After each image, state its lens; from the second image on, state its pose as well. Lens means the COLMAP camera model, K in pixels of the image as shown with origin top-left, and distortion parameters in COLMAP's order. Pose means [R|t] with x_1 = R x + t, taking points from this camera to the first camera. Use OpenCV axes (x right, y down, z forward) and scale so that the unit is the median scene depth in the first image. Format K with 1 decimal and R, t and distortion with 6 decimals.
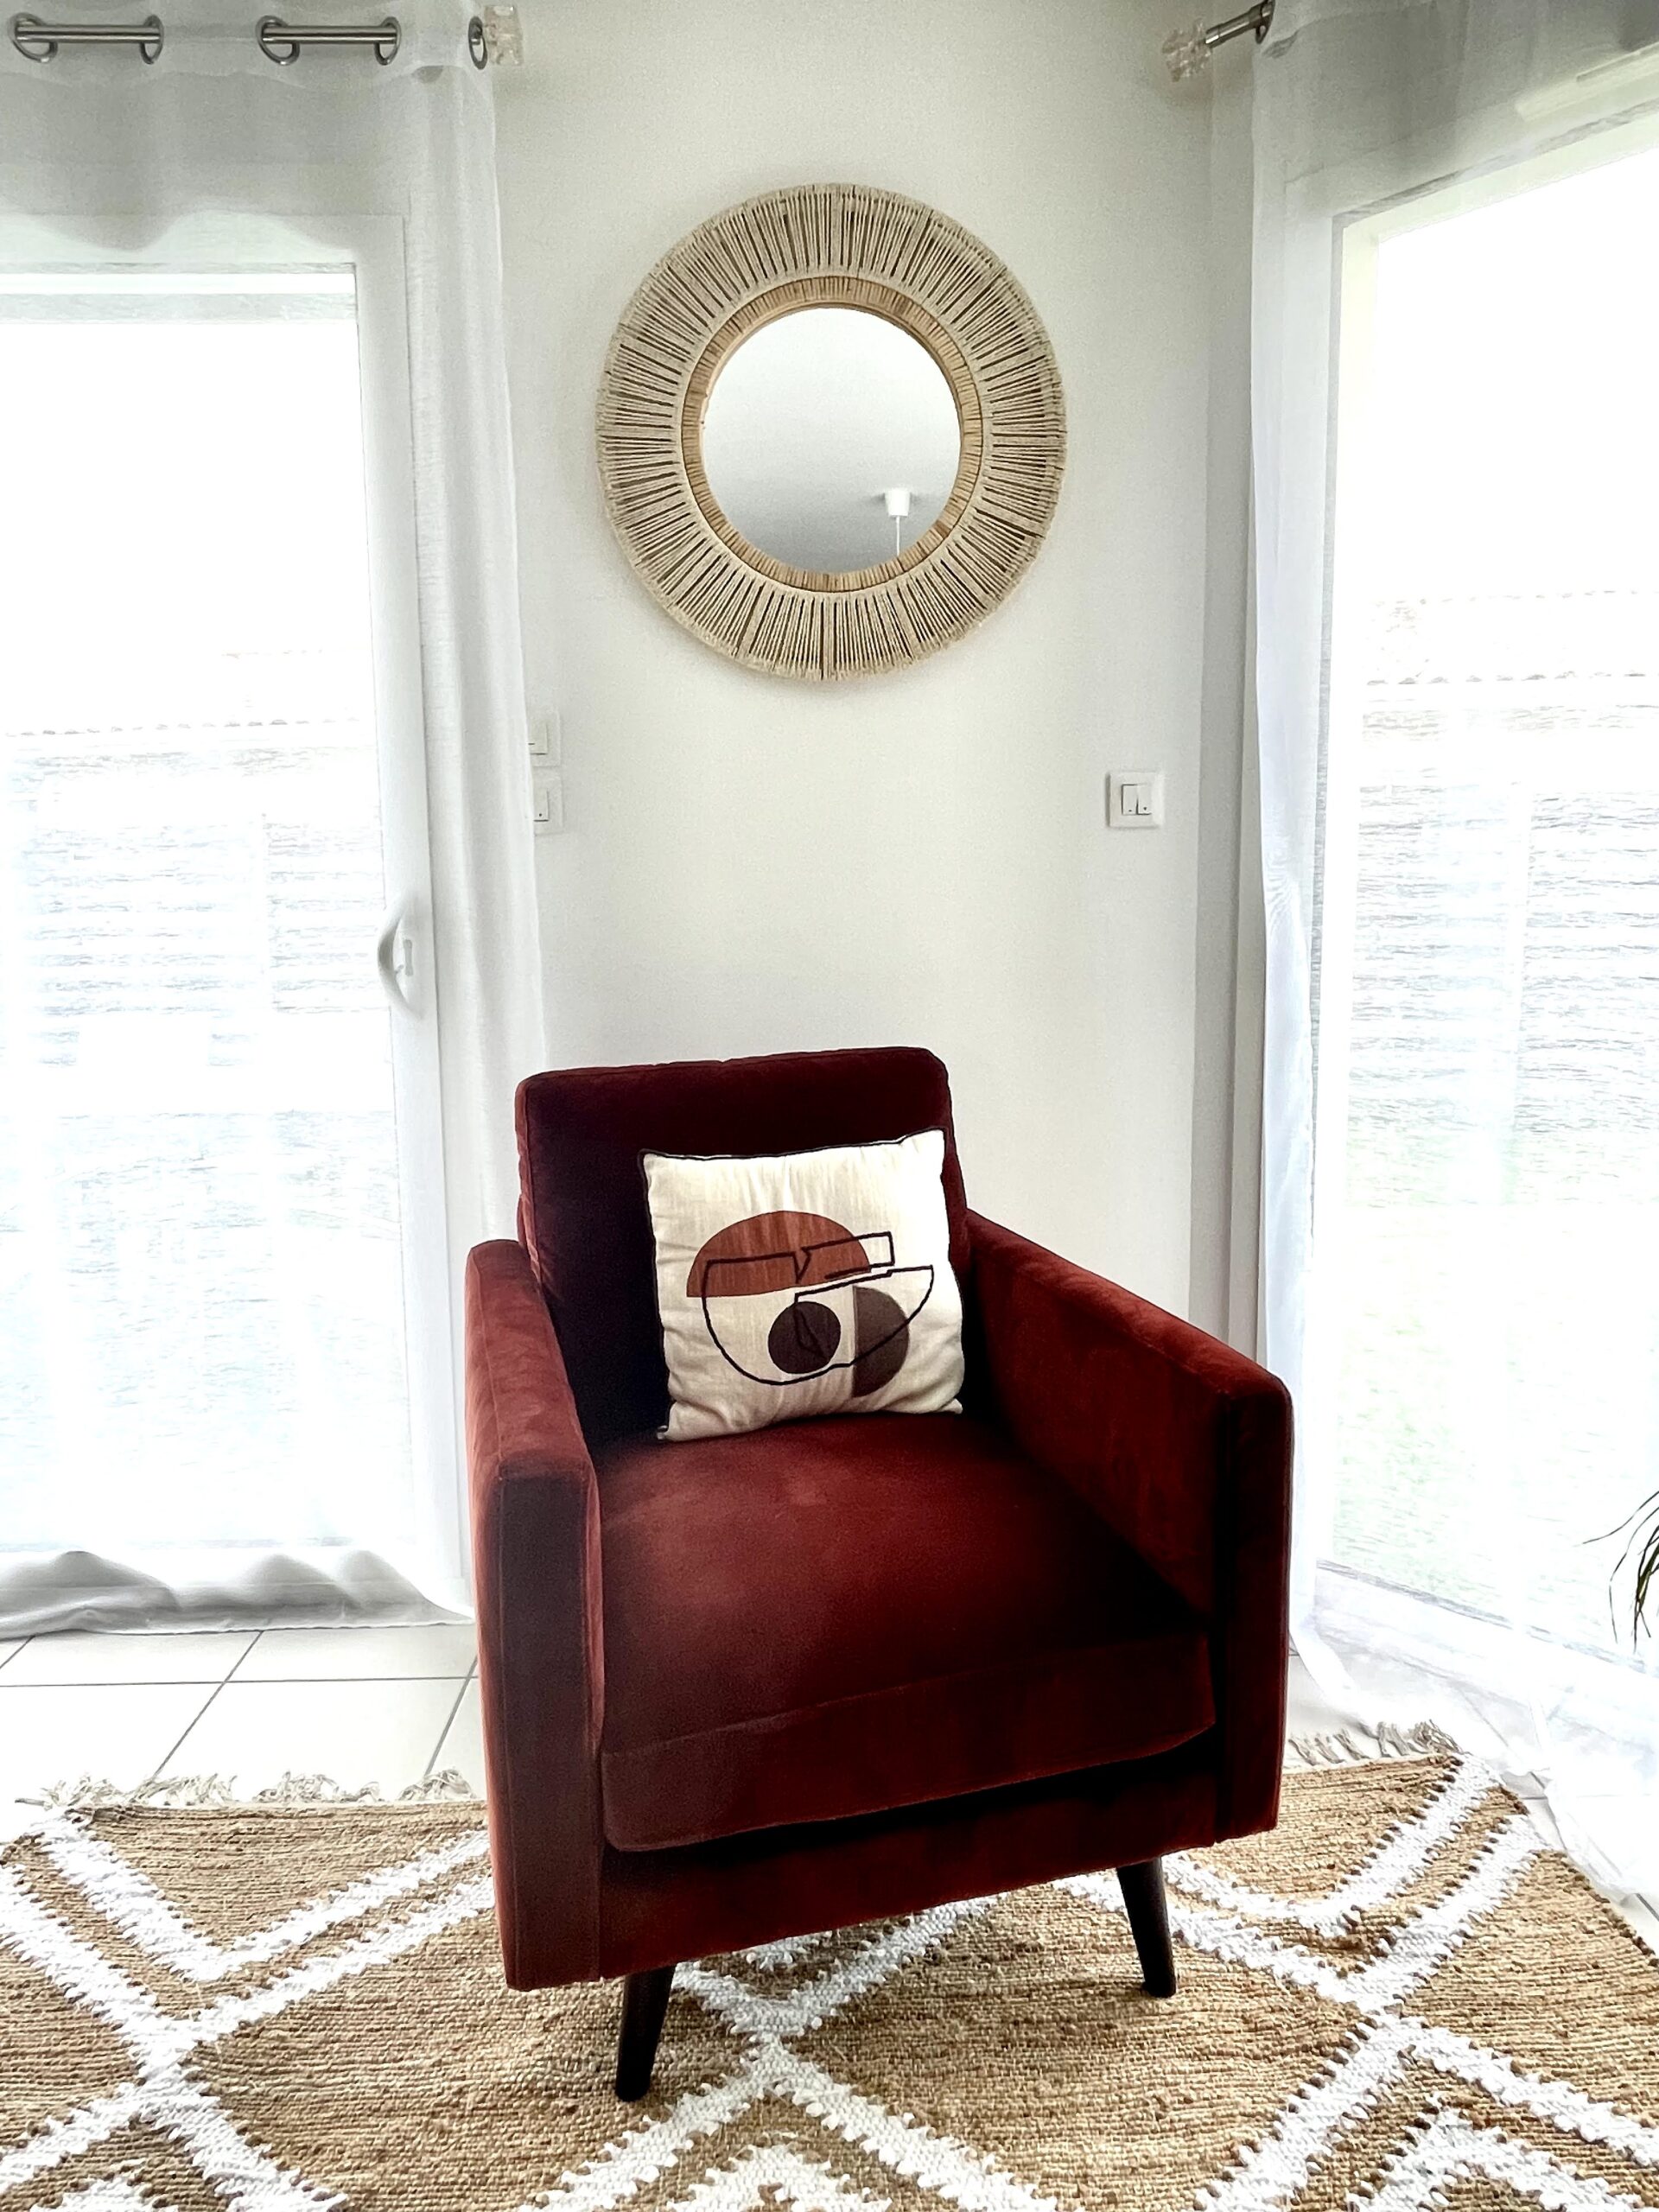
lens RADIAL K [[1379.0, 0, 827.2], [0, 1379.0, 1082.0], [0, 0, 1]] dist [0.008302, -0.011962]
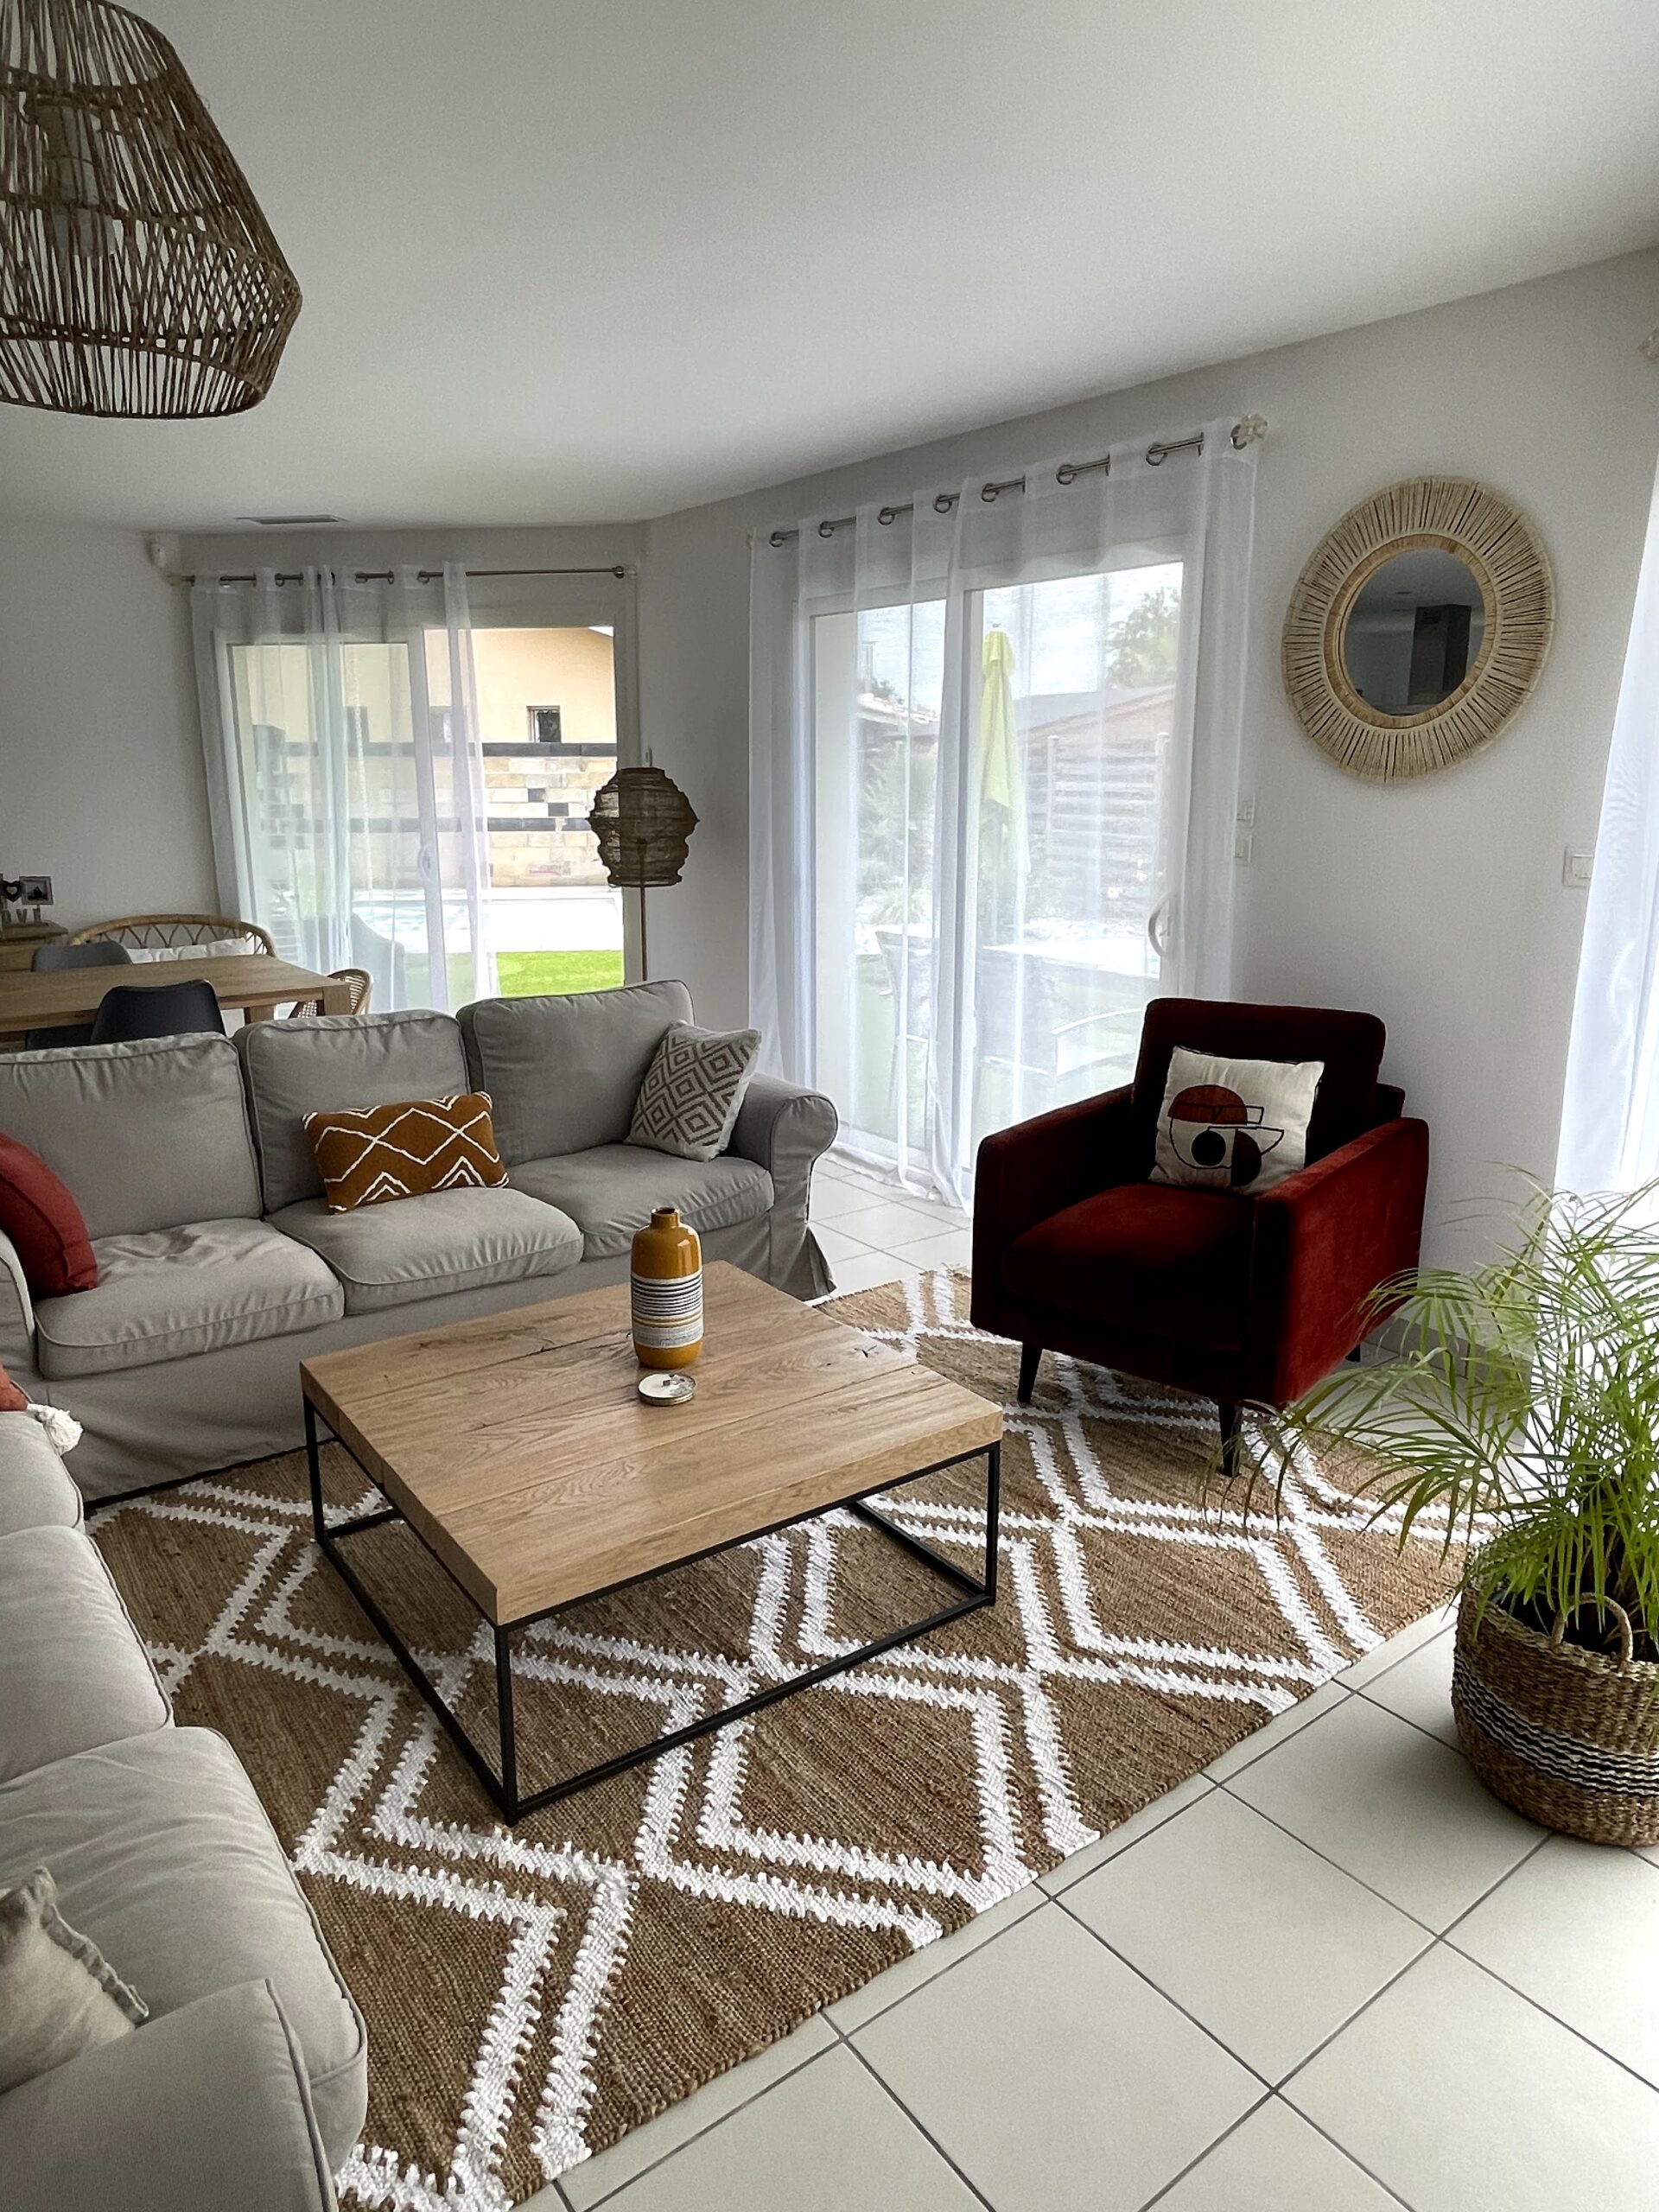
lens RADIAL K [[1379.0, 0, 838.9], [0, 1379.0, 1096.7], [0, 0, 1]] dist [0.008302, -0.011962]
pose [[0.577854, 0.200506, -0.791127, 1.219196], [-0.110752, 0.979650, 0.167390, -0.160509], [0.808590, -0.009109, 0.588301, -0.598021]]
